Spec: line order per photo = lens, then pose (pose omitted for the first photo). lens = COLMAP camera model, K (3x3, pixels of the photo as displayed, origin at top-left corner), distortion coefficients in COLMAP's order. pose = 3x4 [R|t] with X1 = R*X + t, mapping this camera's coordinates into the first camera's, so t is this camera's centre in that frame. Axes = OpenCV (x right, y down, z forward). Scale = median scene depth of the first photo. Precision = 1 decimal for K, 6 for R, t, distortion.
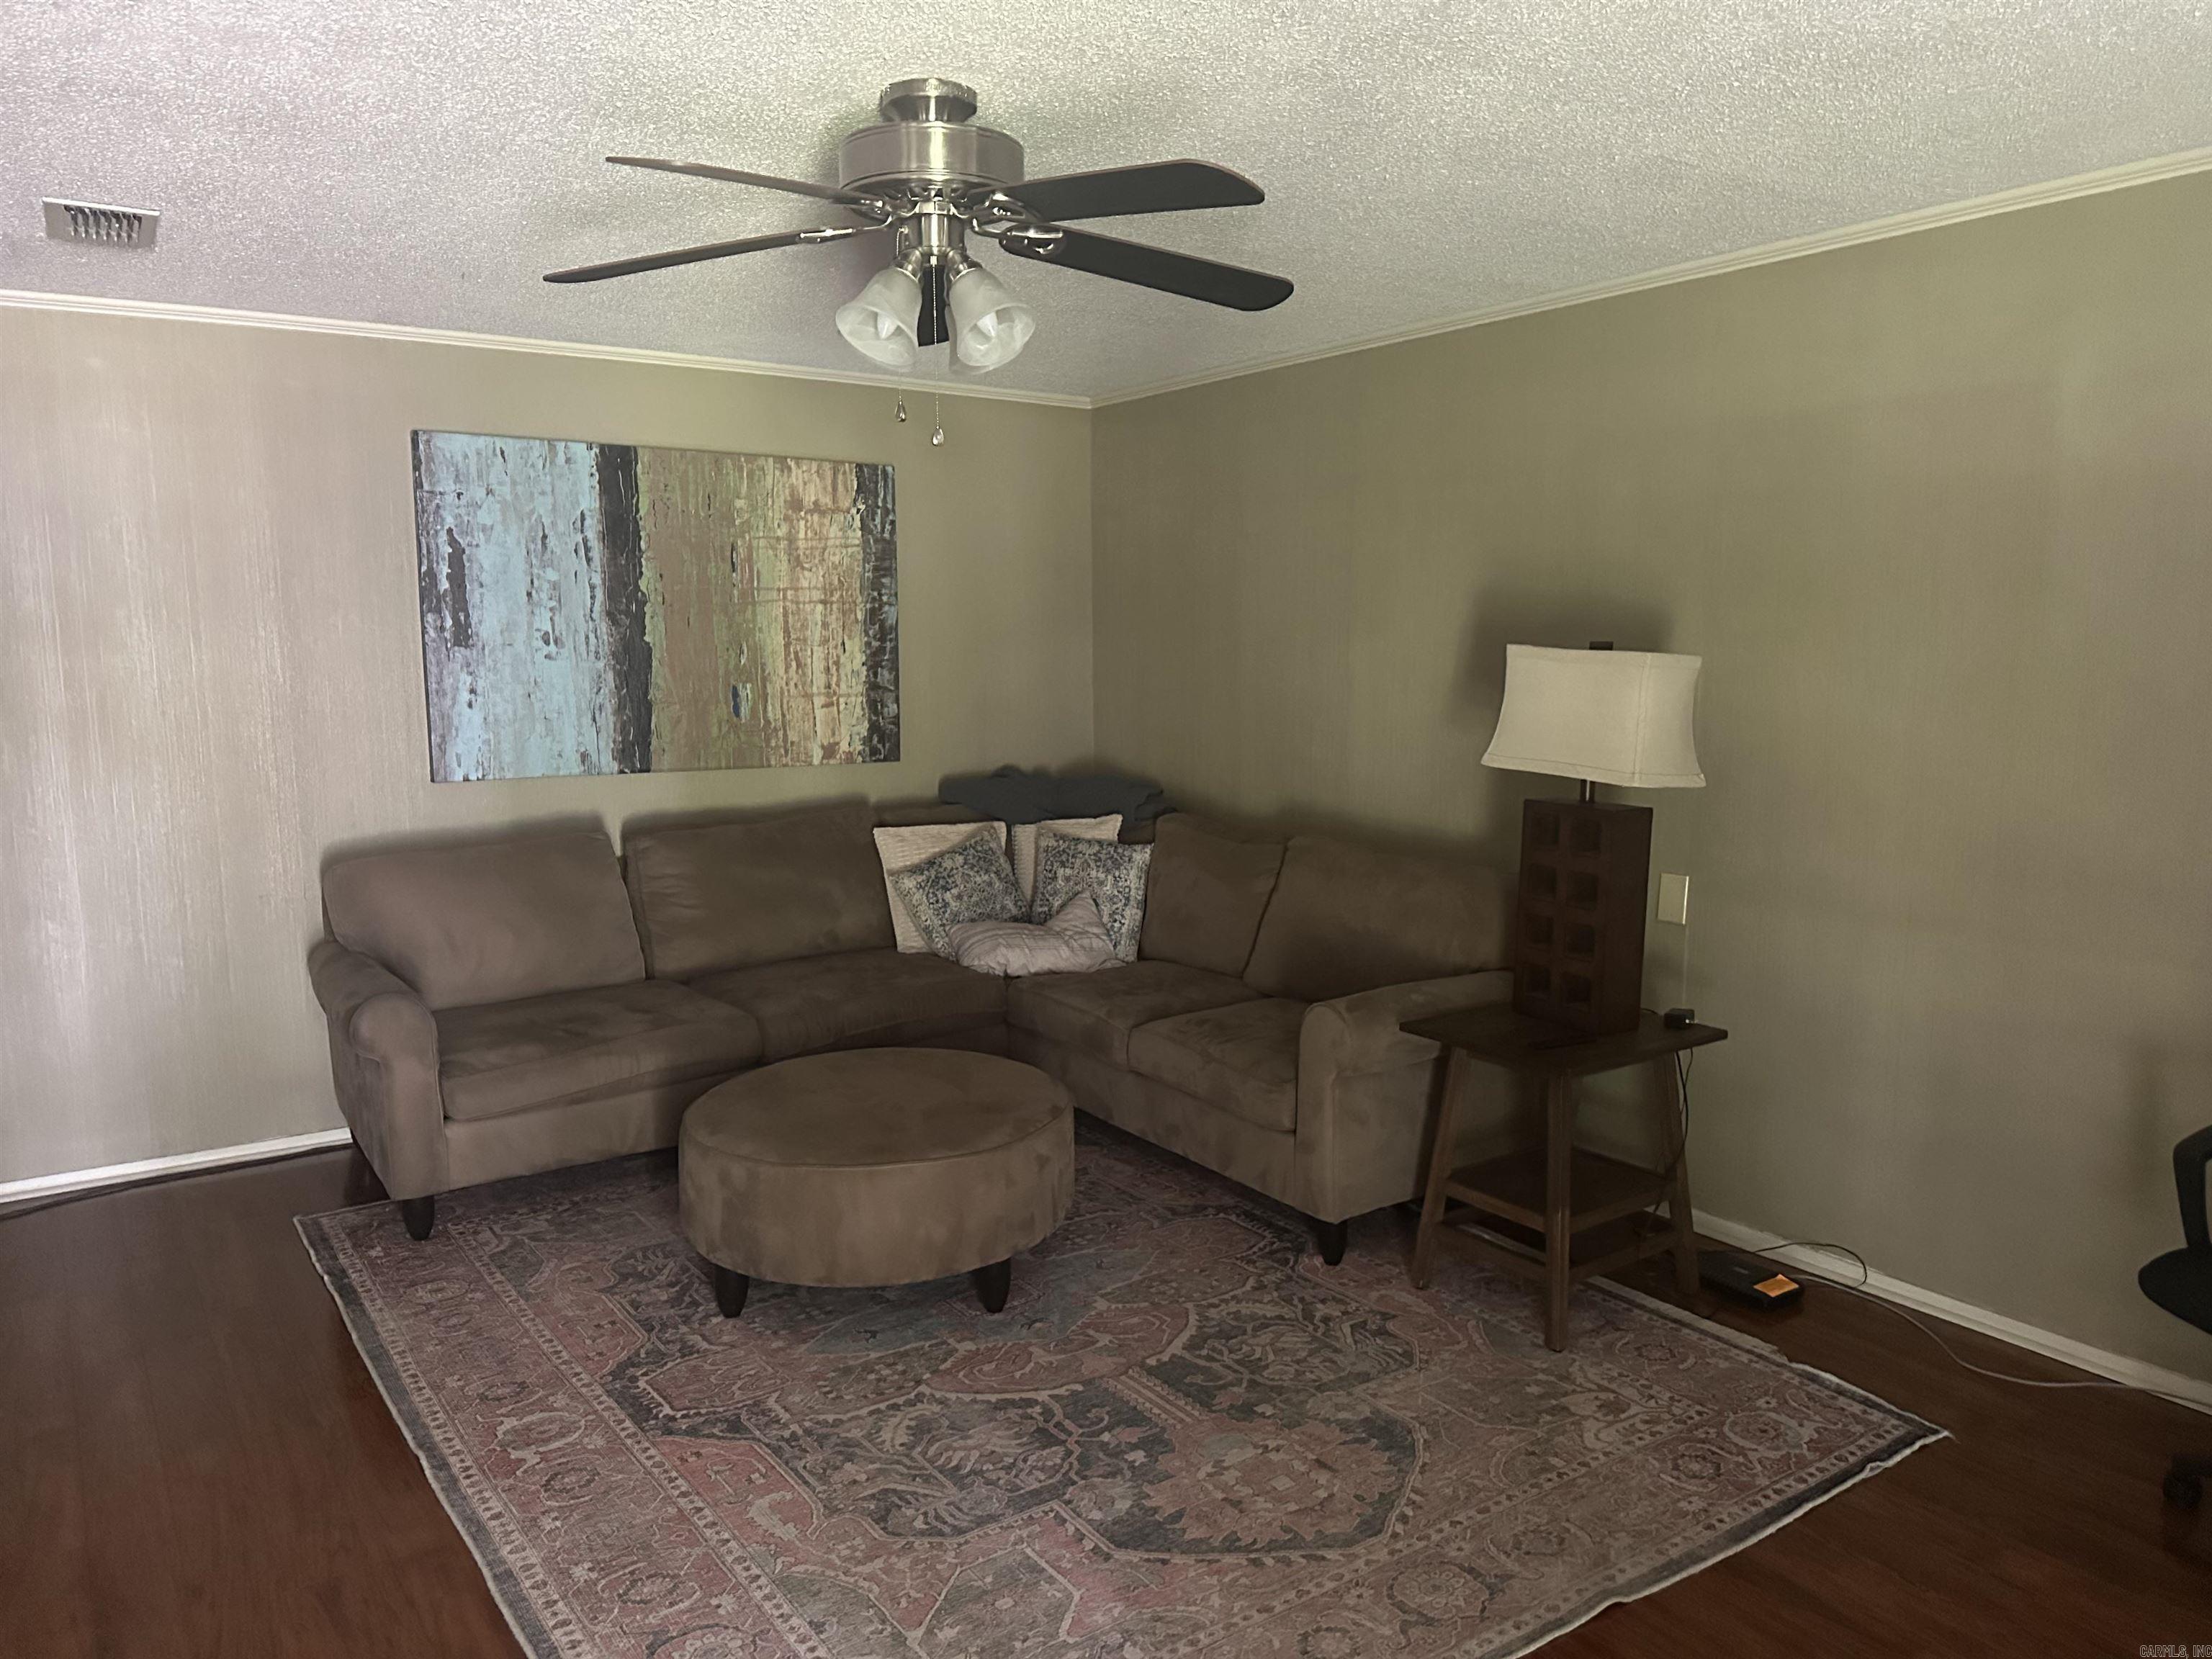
lens RADIAL K [[1566.7, 0, 1133.1], [0, 1566.7, 852.1], [0, 0, 1]] dist [0.050772, -0.058648]
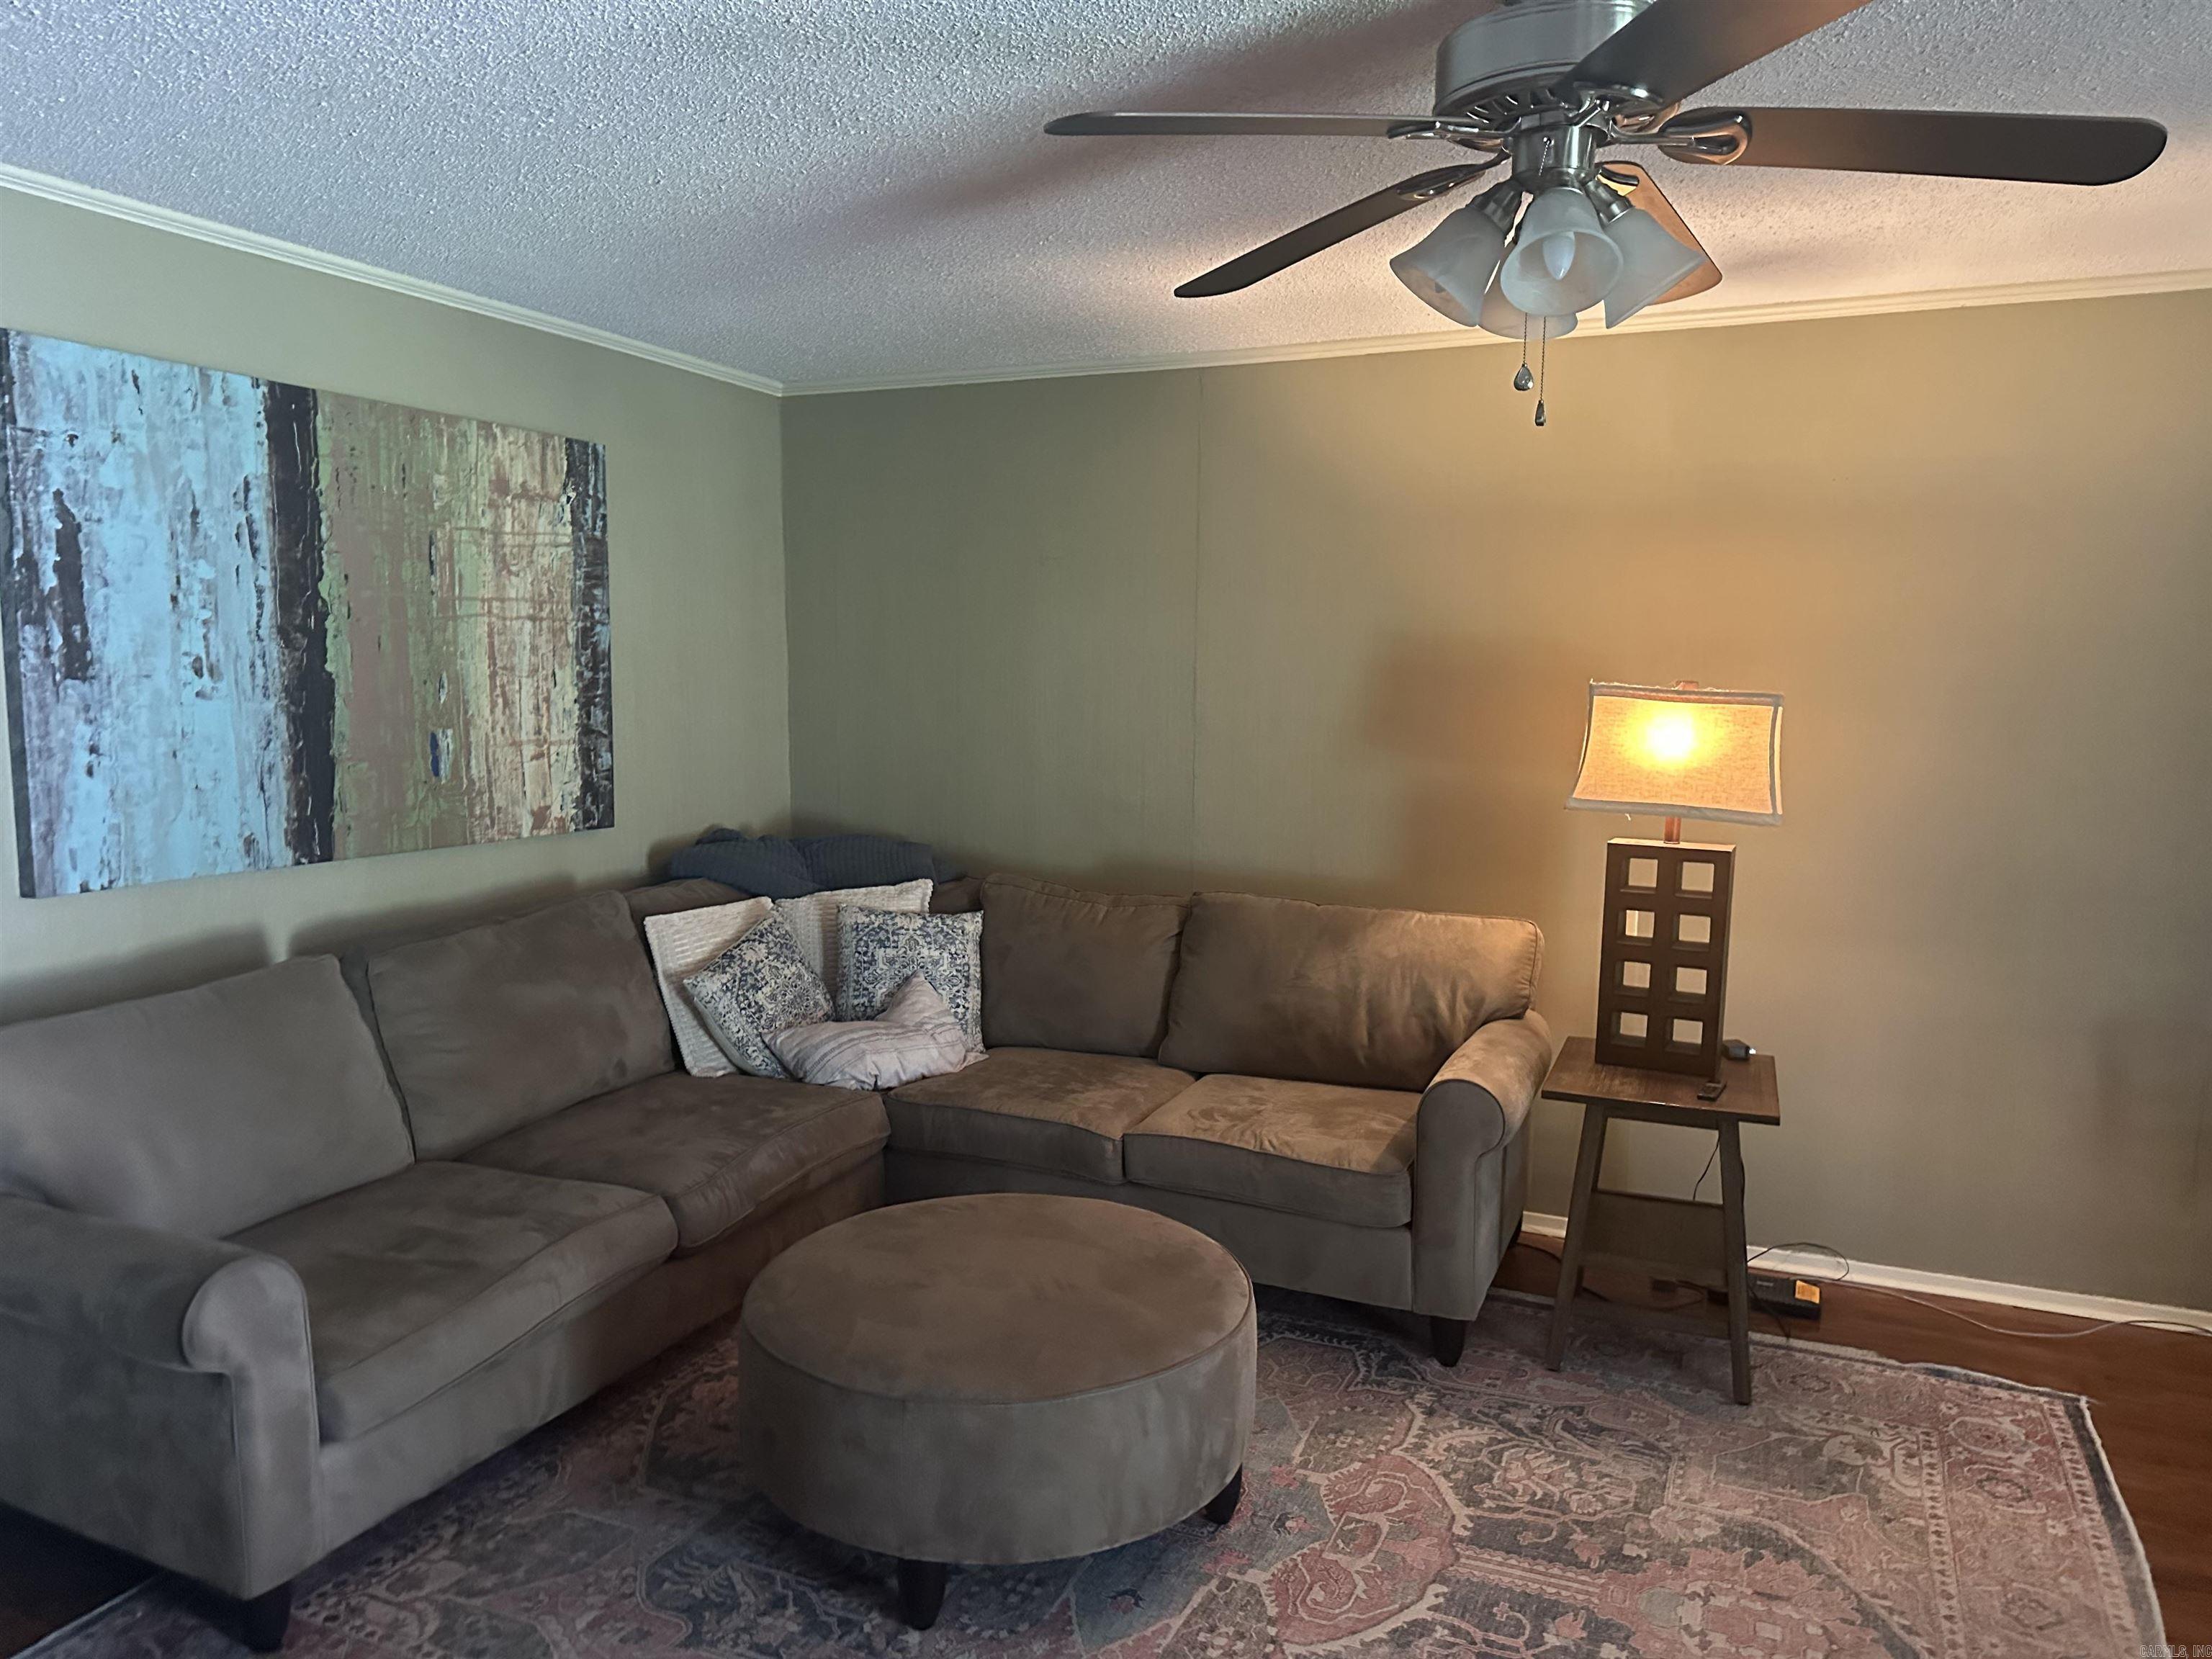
lens RADIAL K [[1566.7, 0, 1127.3], [0, 1566.7, 836.7], [0, 0, 1]] dist [0.050772, -0.058648]
pose [[0.850563, -0.046411, 0.523822, -0.482189], [0.058259, 0.998283, -0.006149, -0.047364], [-0.522637, 0.035748, 0.851806, 0.296953]]
